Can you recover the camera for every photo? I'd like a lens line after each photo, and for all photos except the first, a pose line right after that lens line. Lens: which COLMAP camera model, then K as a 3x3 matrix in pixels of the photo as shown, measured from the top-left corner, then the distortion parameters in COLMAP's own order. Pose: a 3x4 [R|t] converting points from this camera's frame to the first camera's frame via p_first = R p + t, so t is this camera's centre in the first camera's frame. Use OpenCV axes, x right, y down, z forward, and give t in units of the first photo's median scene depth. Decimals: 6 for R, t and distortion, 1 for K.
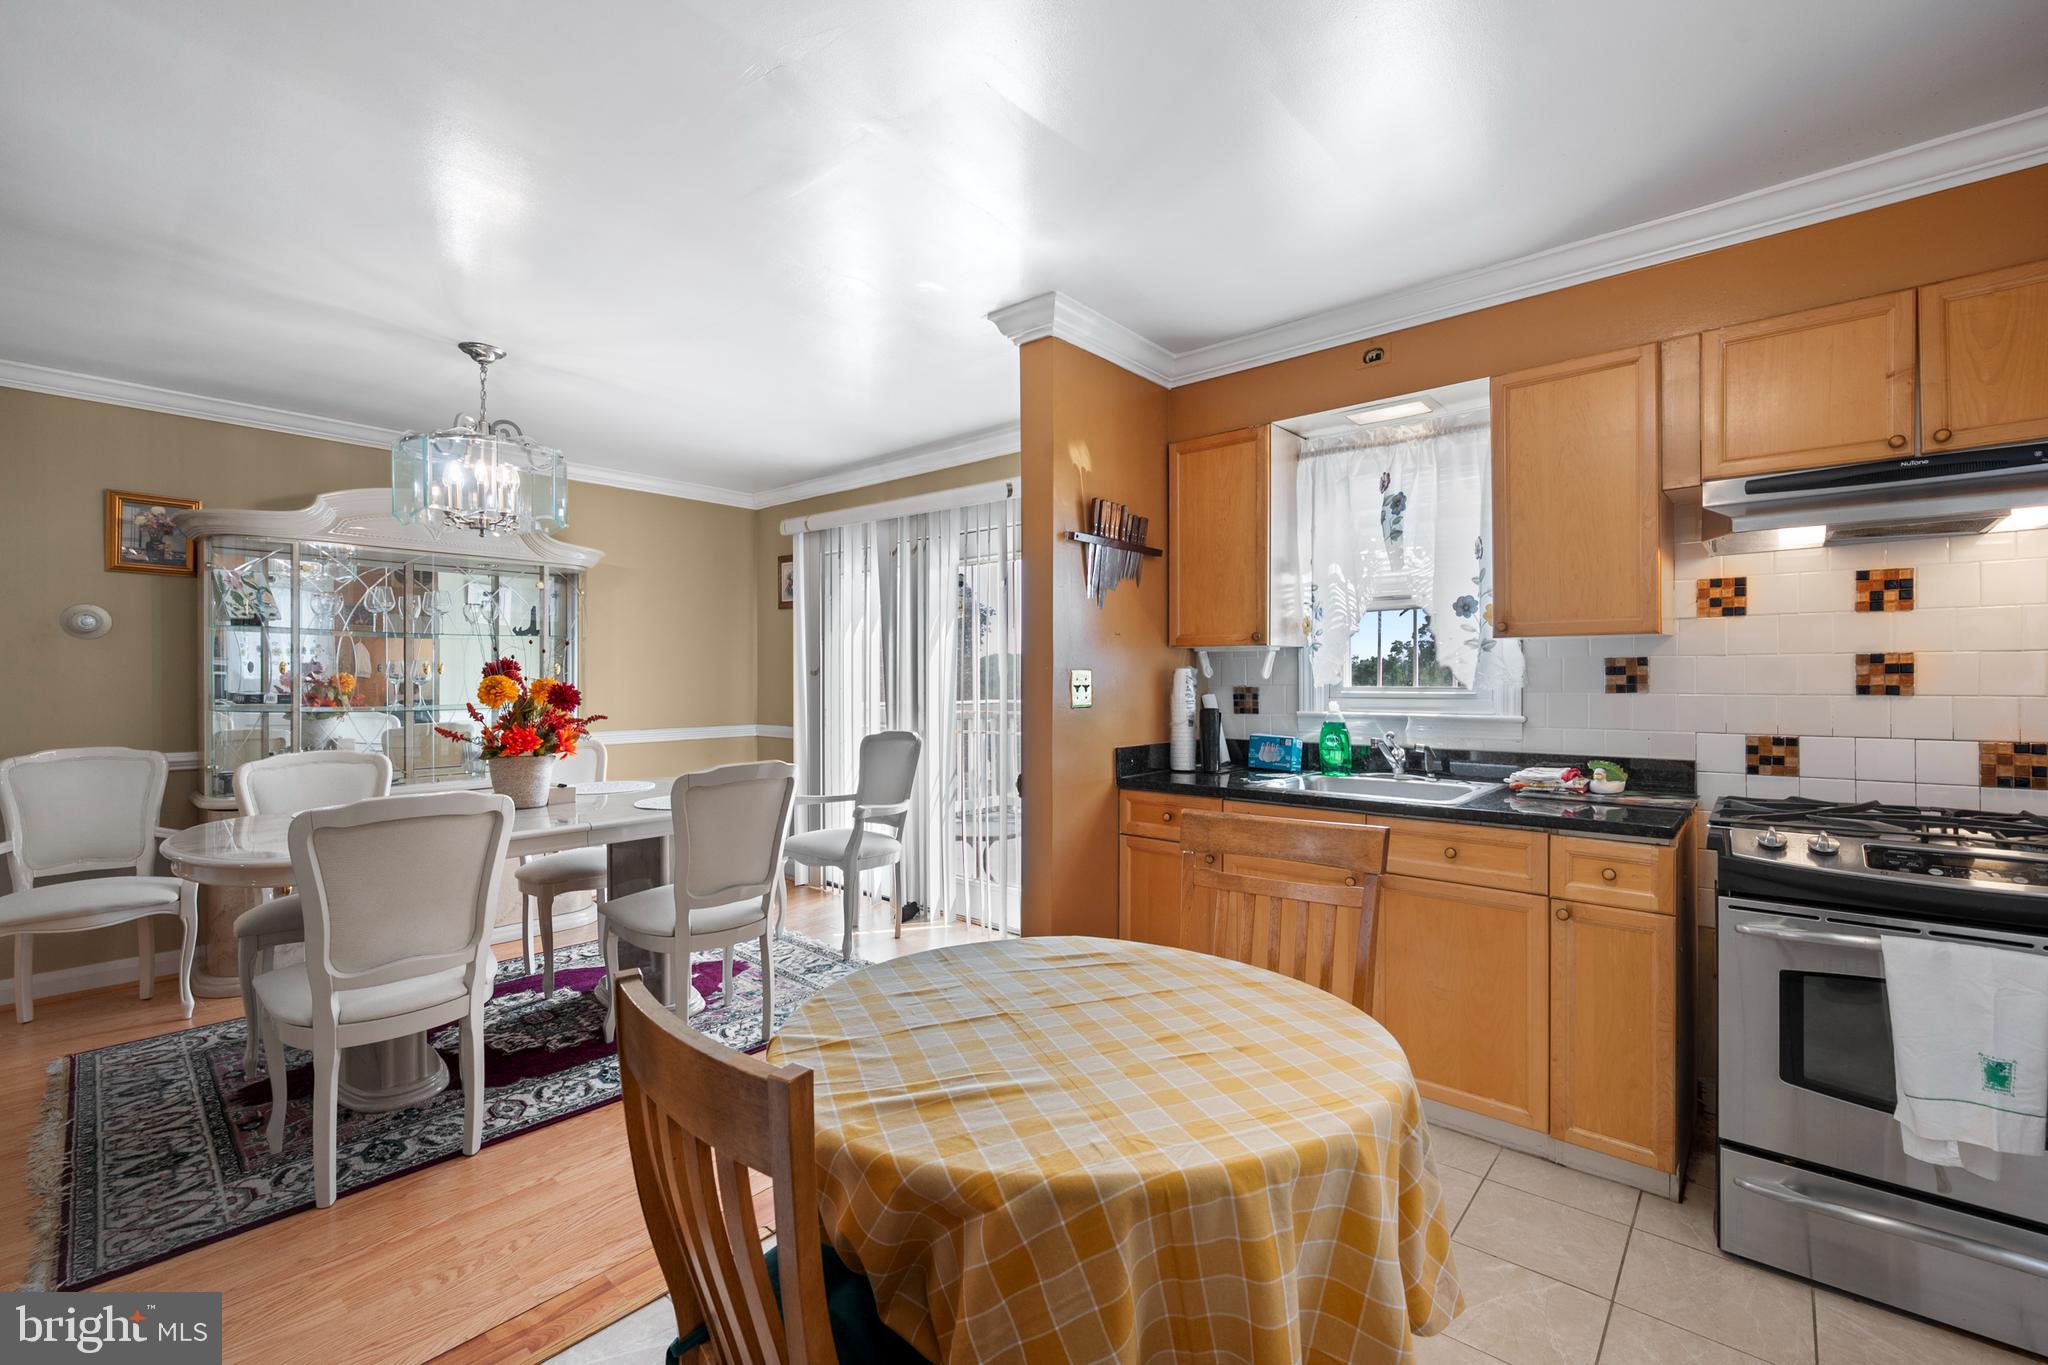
lens RADIAL K [[860.8, 0, 1015.3], [0, 860.8, 682.3], [0, 0, 1]] dist [-0.002452, 0.000215]
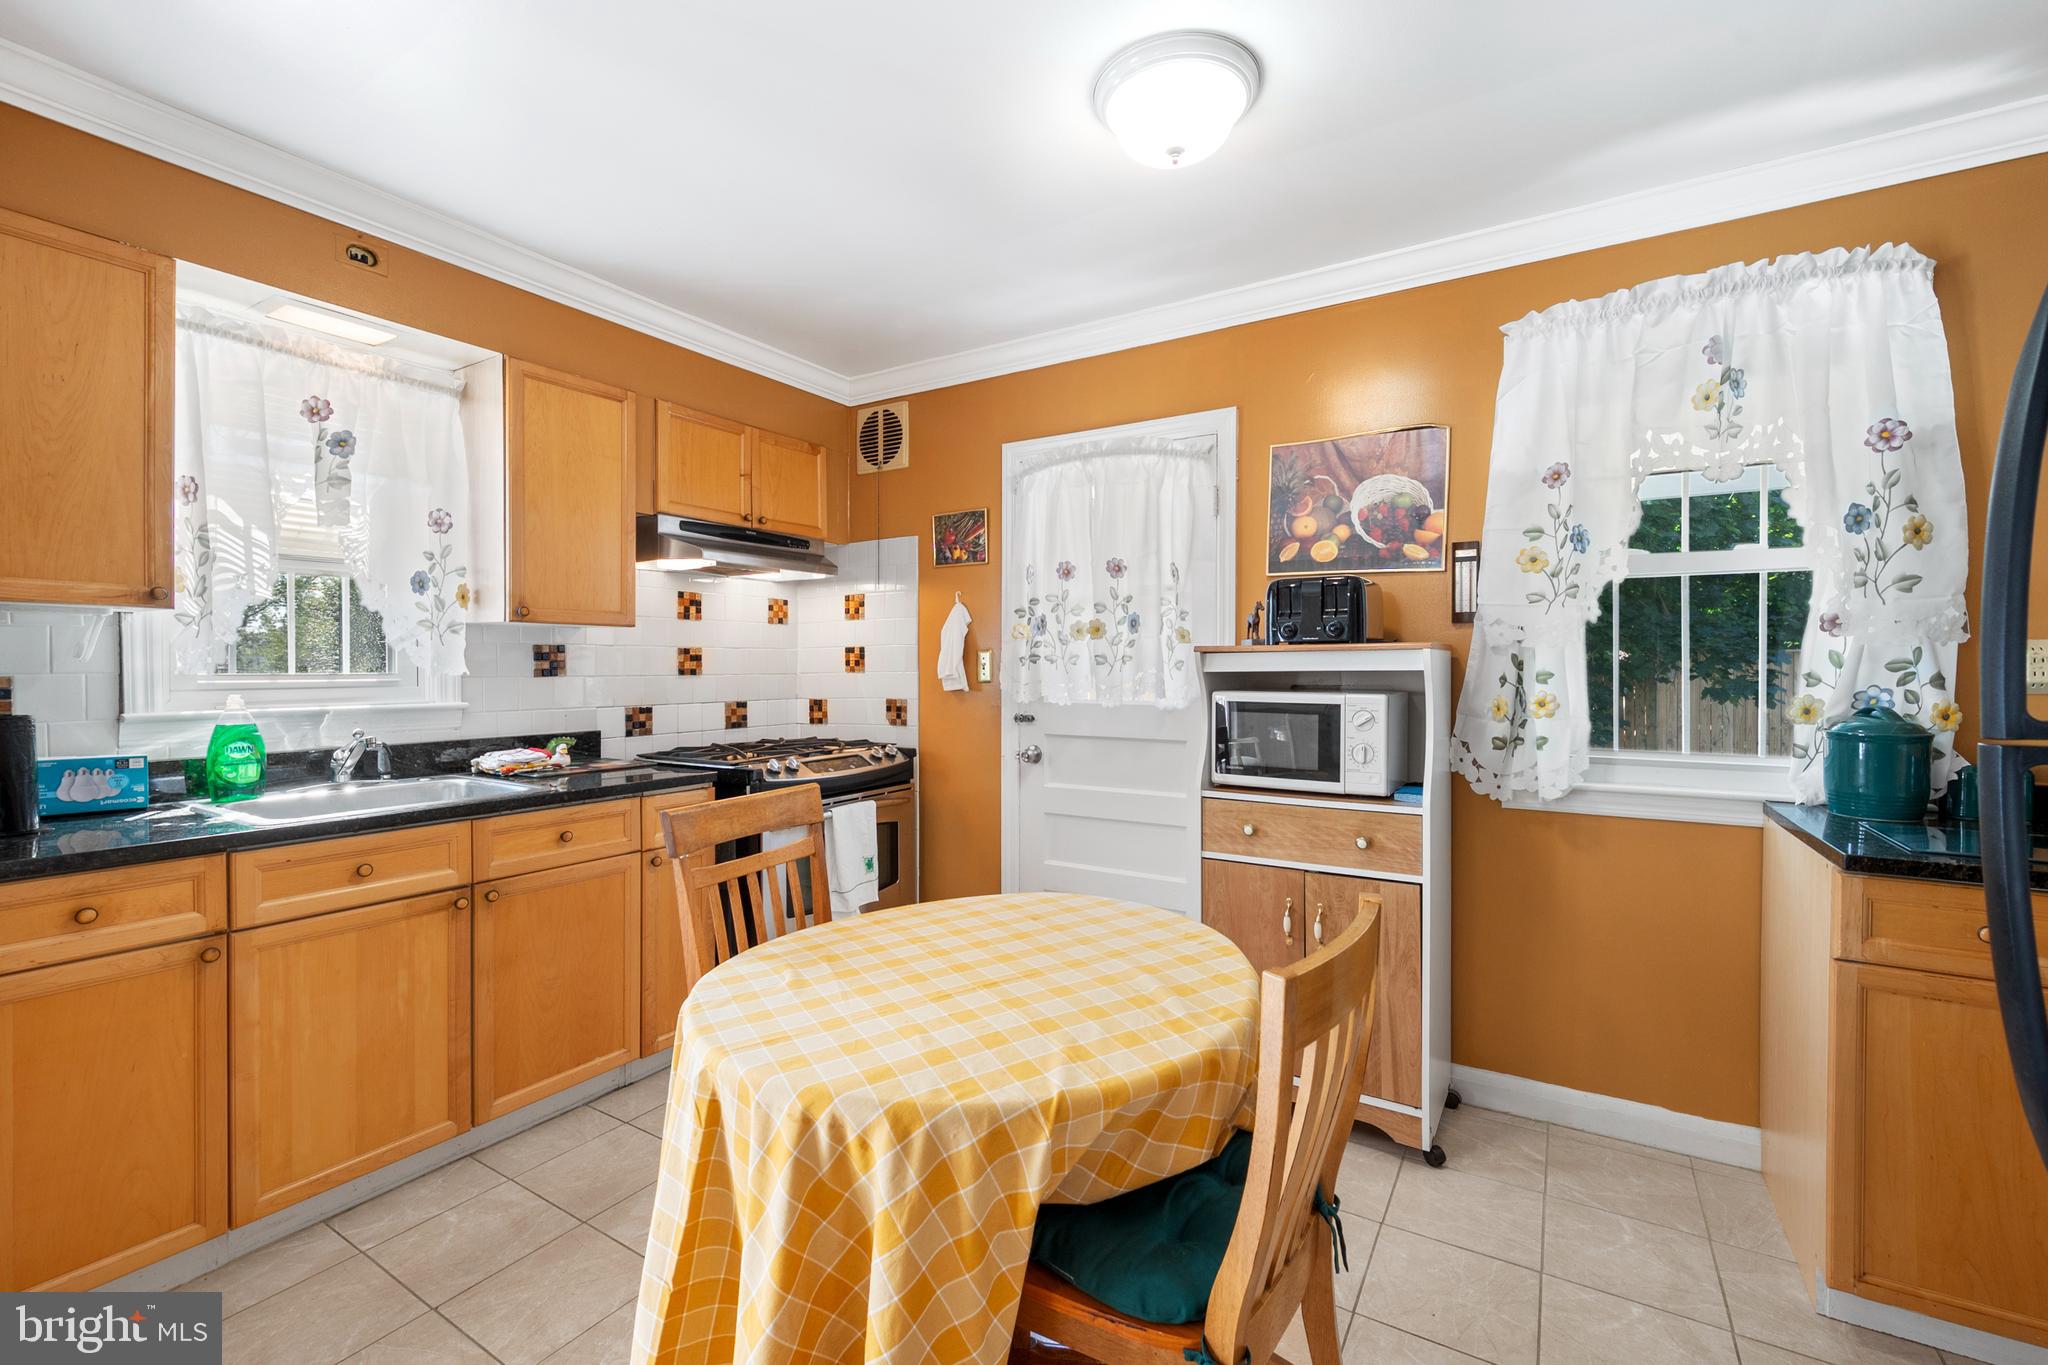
lens RADIAL K [[860.8, 0, 1040.7], [0, 860.8, 676.2], [0, 0, 1]] dist [-0.002452, 0.000215]
pose [[-0.177458, -0.006416, 0.984108, -0.527487], [0.009013, 0.999926, 0.008144, 0.008802], [-0.984087, 0.010315, -0.177387, 0.580648]]
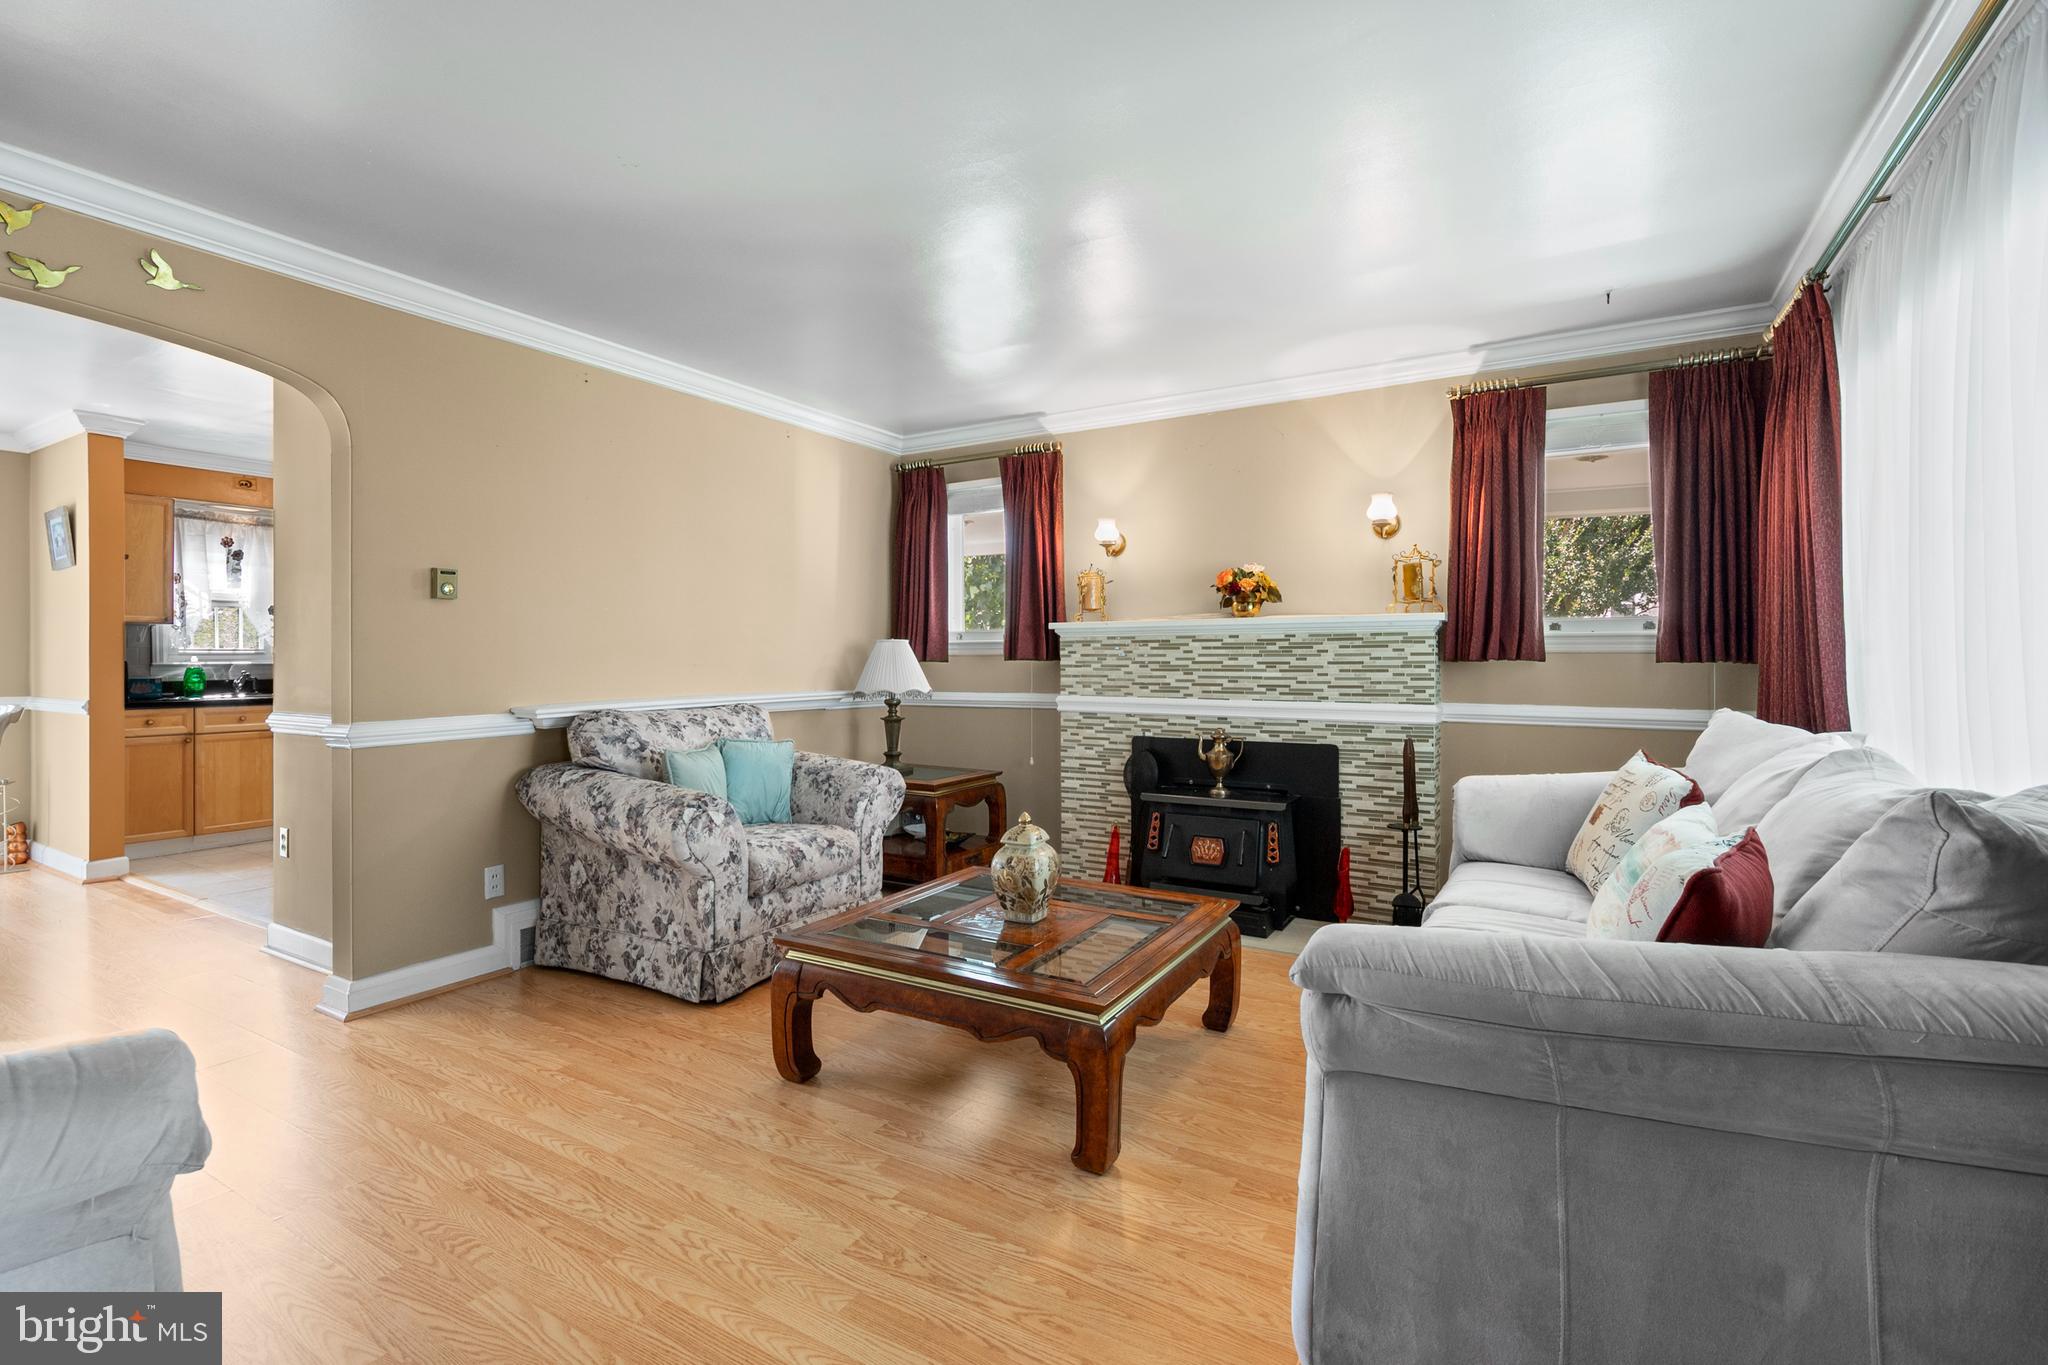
lens RADIAL K [[903.3, 0, 1025.5], [0, 903.3, 662.1], [0, 0, 1]] dist [0.000177, 0.001082]
pose [[-0.185406, -0.005170, 0.982648, -2.213893], [0.007677, 0.999948, 0.006709, 0.042689], [-0.982632, 0.008787, -0.185357, -0.444435]]
